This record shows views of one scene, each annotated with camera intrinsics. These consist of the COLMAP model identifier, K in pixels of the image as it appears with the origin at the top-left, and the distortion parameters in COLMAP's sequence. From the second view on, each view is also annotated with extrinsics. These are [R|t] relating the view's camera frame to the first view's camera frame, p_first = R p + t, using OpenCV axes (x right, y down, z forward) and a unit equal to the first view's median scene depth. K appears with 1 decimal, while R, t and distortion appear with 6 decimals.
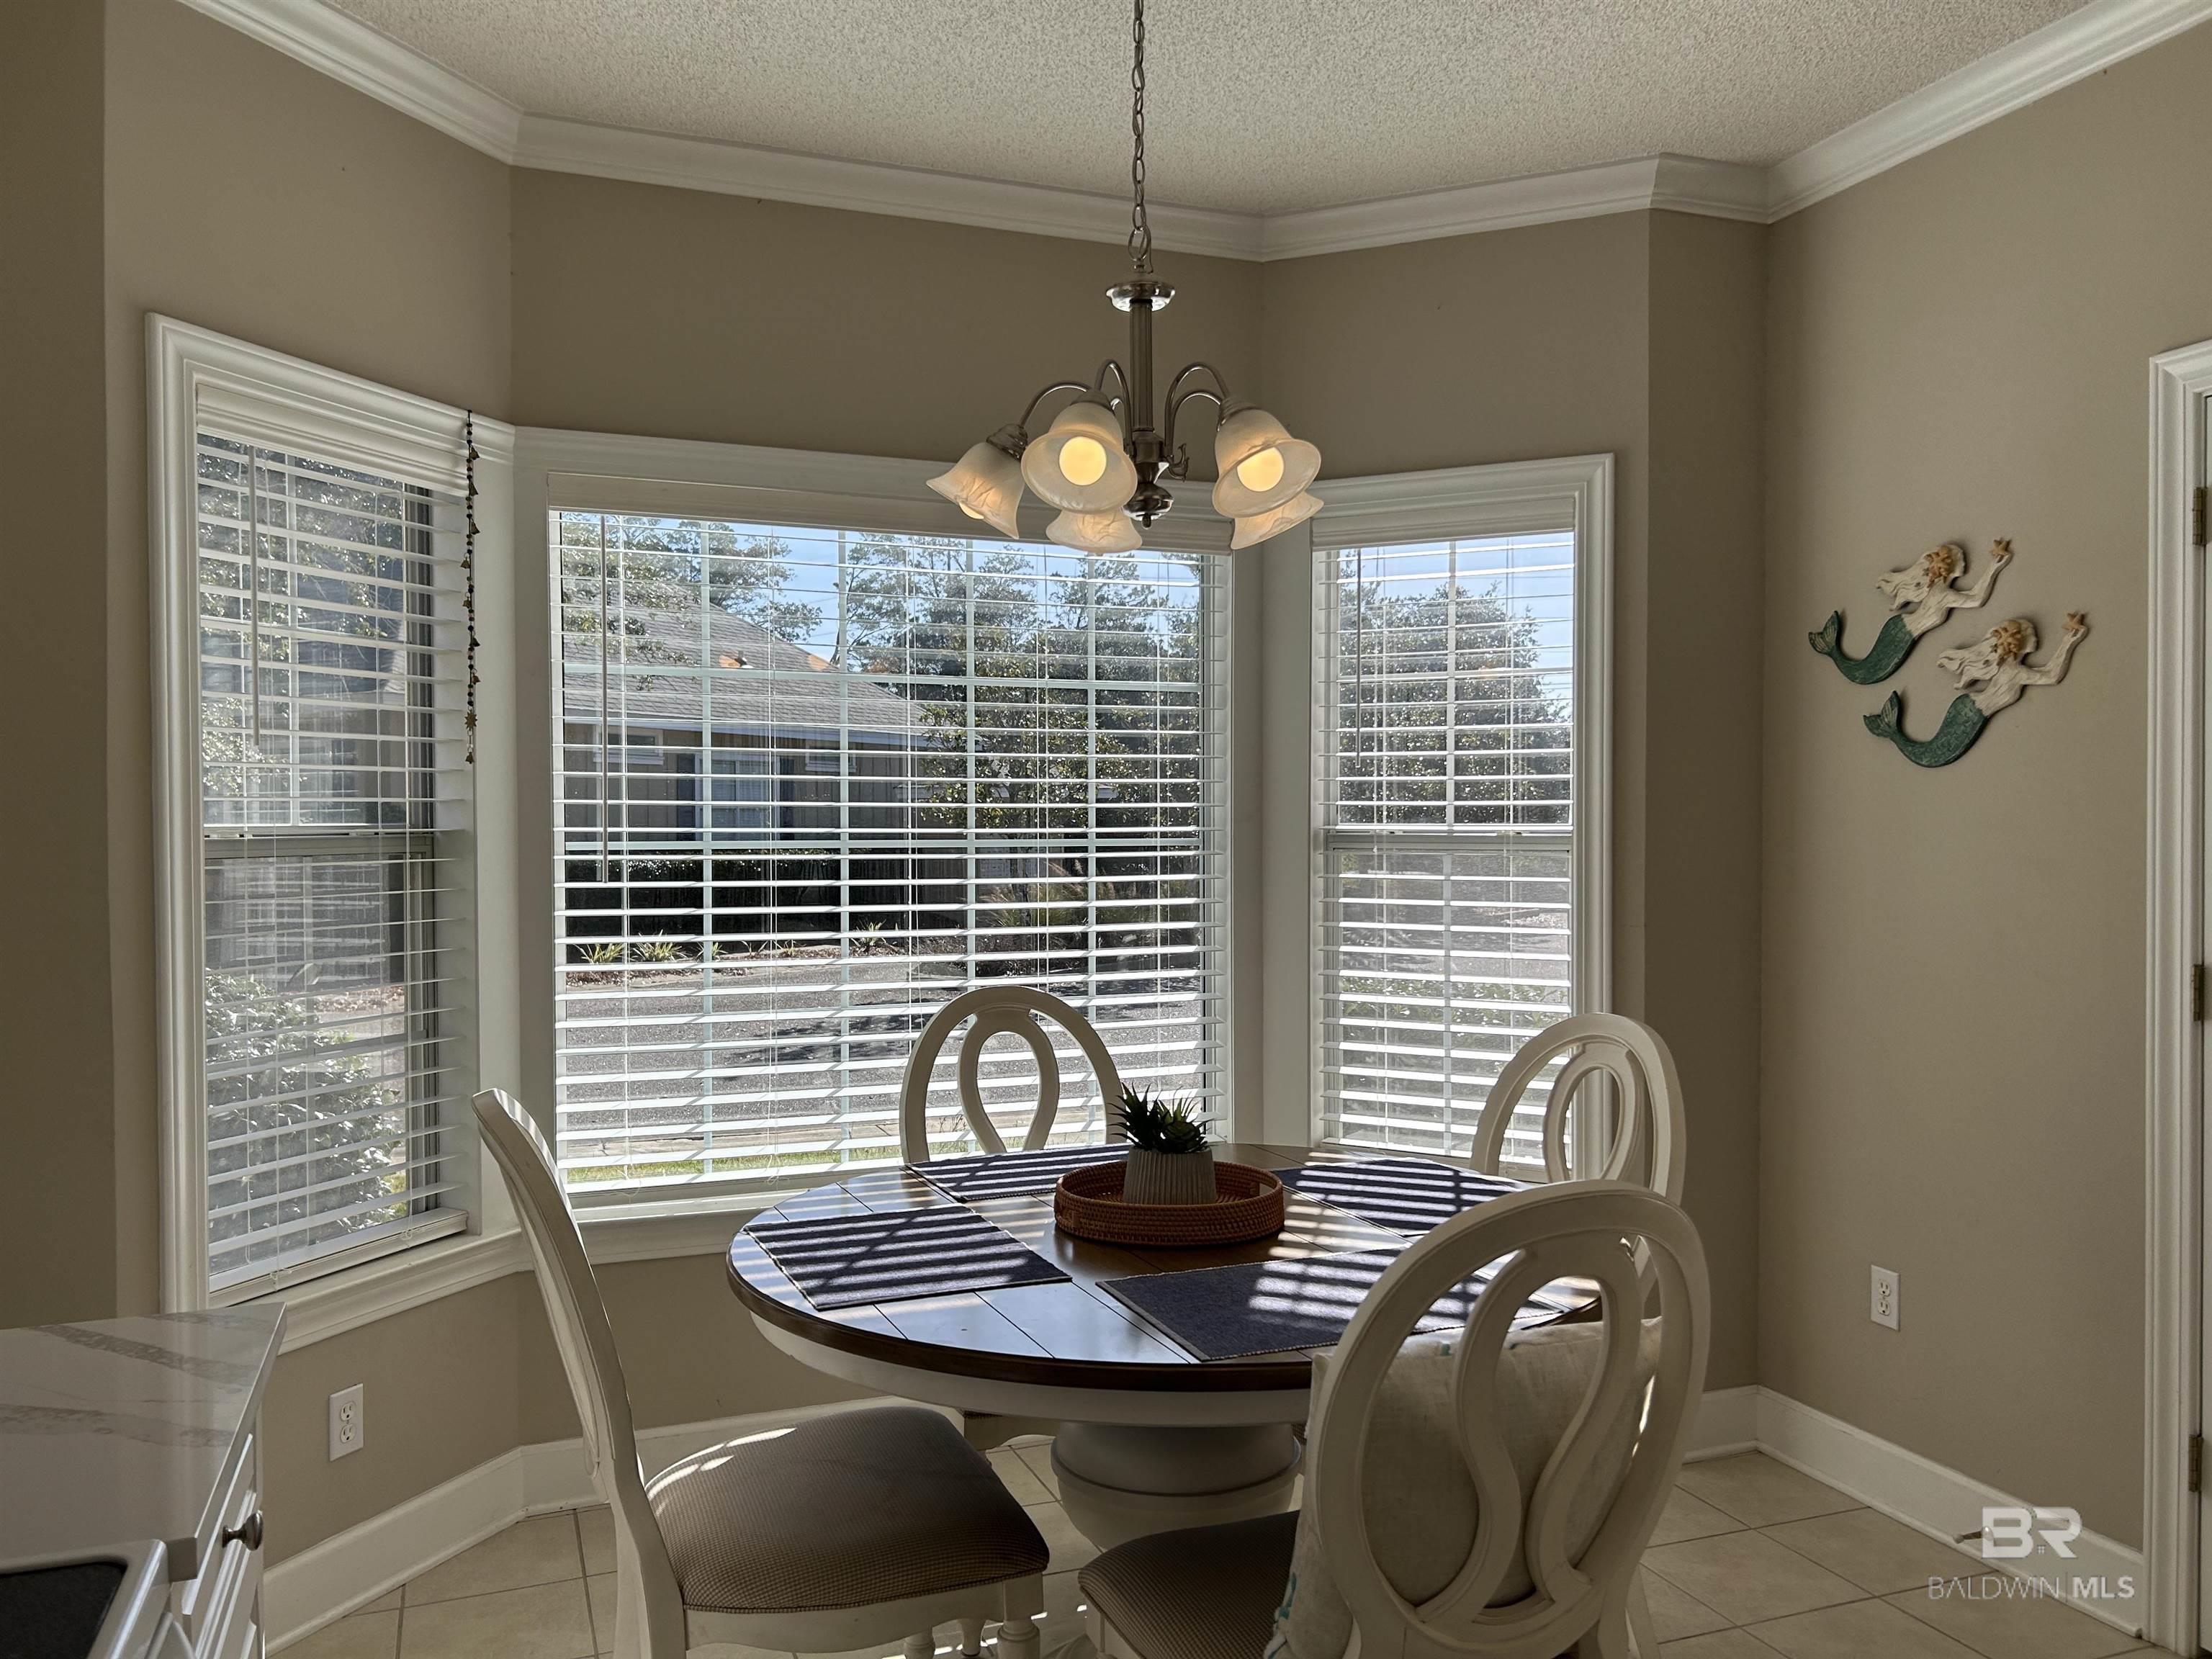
lens RADIAL K [[1665.5, 0, 1122.2], [0, 1665.5, 831.6], [0, 0, 1]] dist [0.097649, -0.189706]
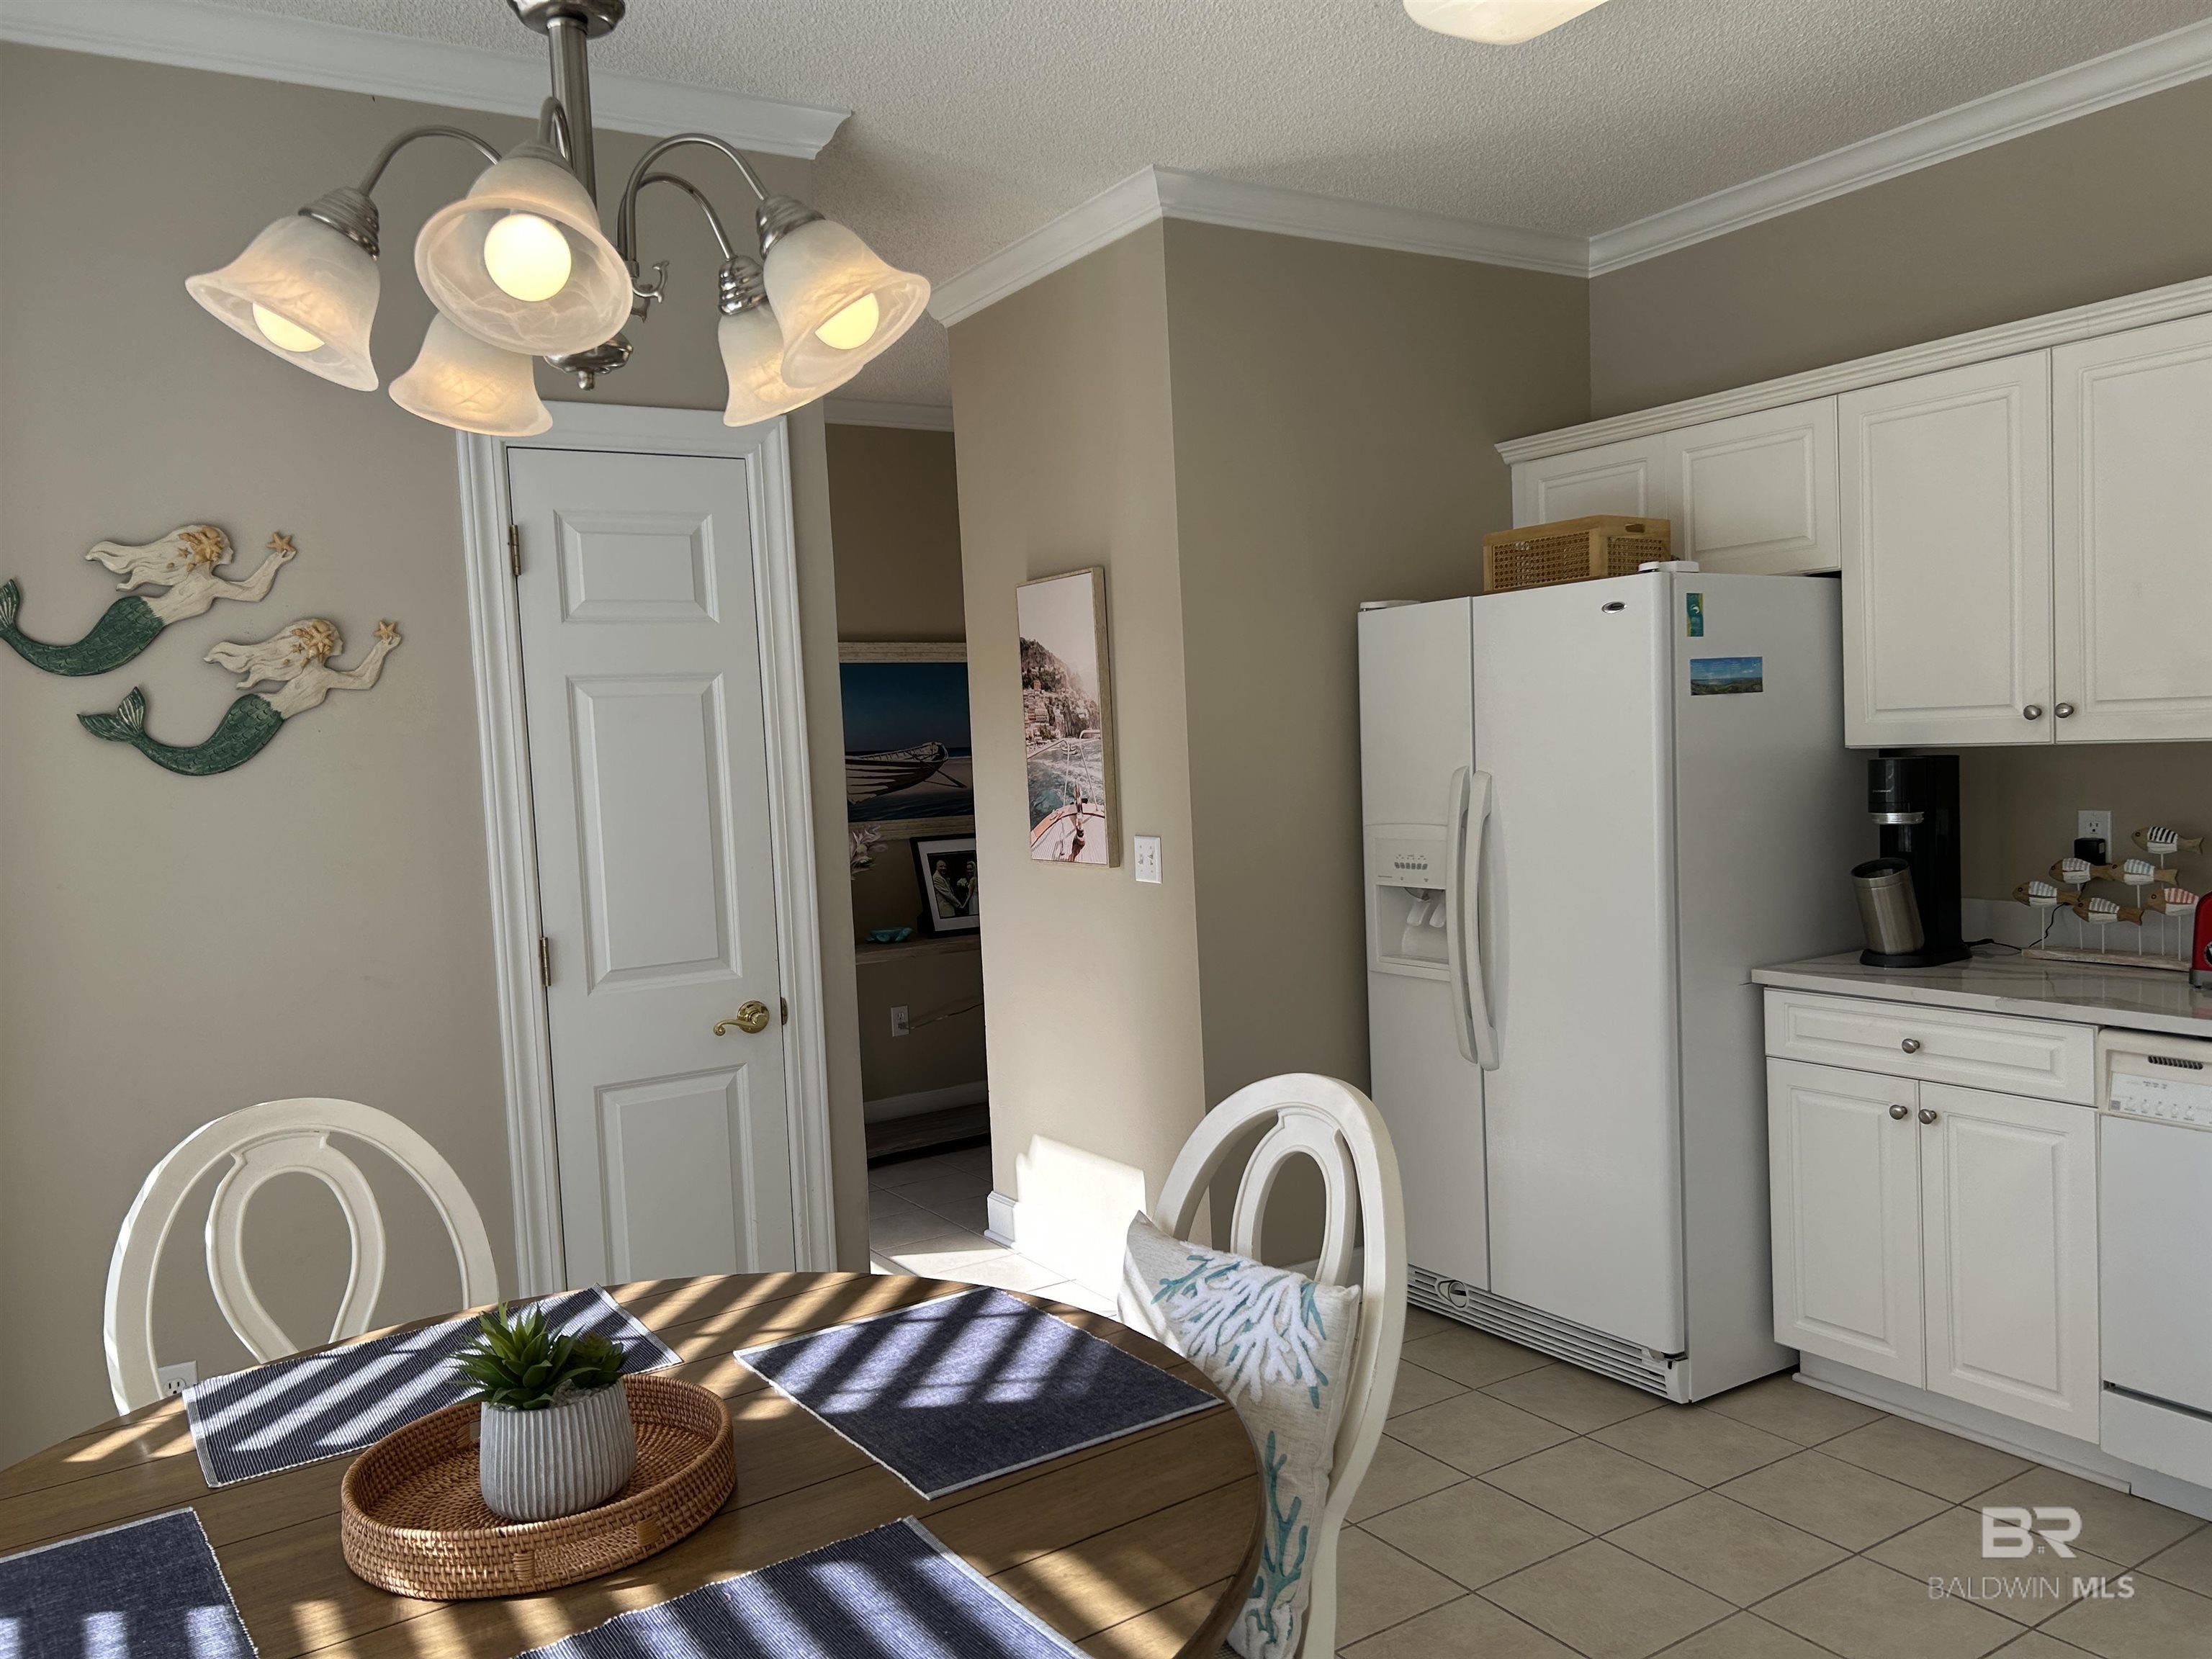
lens RADIAL K [[1681.2, 0, 1105.9], [0, 1681.2, 841.8], [0, 0, 1]] dist [0.046498, -0.053793]
pose [[-0.176883, -0.062824, 0.982225, -0.508676], [0.049854, 0.996108, 0.072690, -0.045842], [-0.982968, 0.061825, -0.173063, 0.714199]]
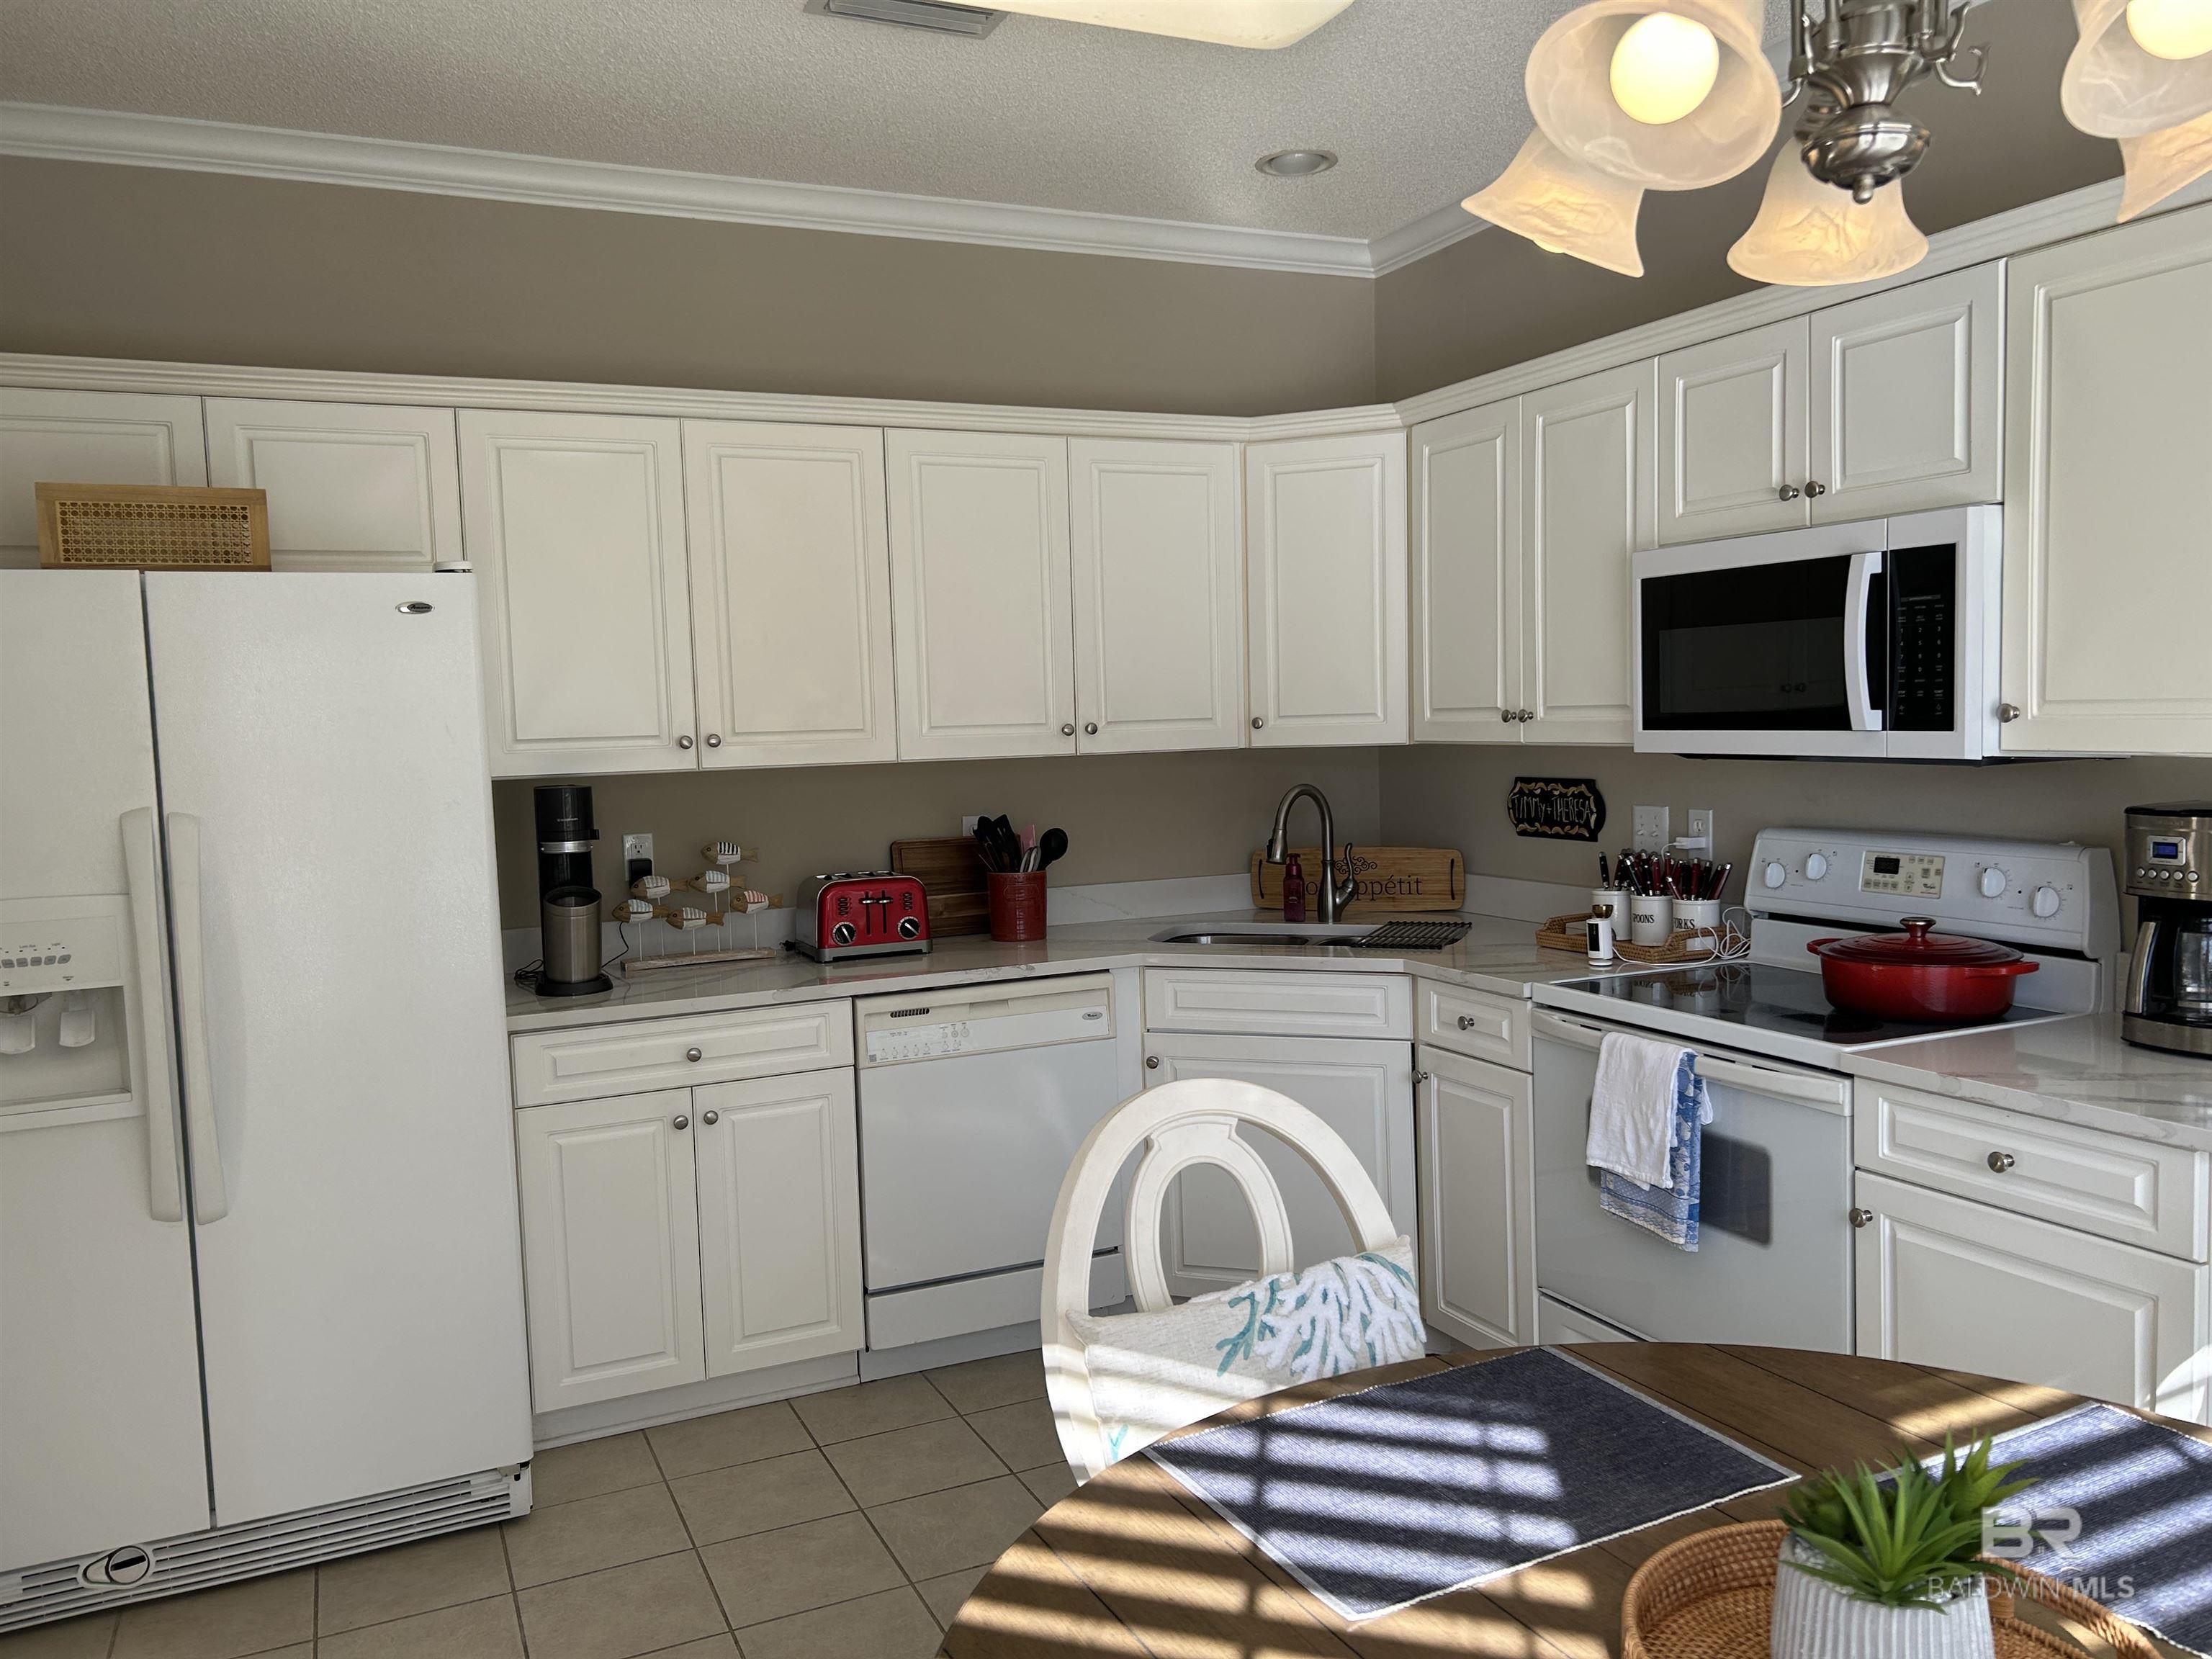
lens RADIAL K [[1681.2, 0, 1105.9], [0, 1681.2, 841.8], [0, 0, 1]] dist [0.046498, -0.053793]
pose [[-0.998402, 0.030062, -0.047851, 0.201539], [0.026097, 0.996337, 0.081435, -0.039351], [0.050124, 0.080056, -0.995529, 1.144124]]
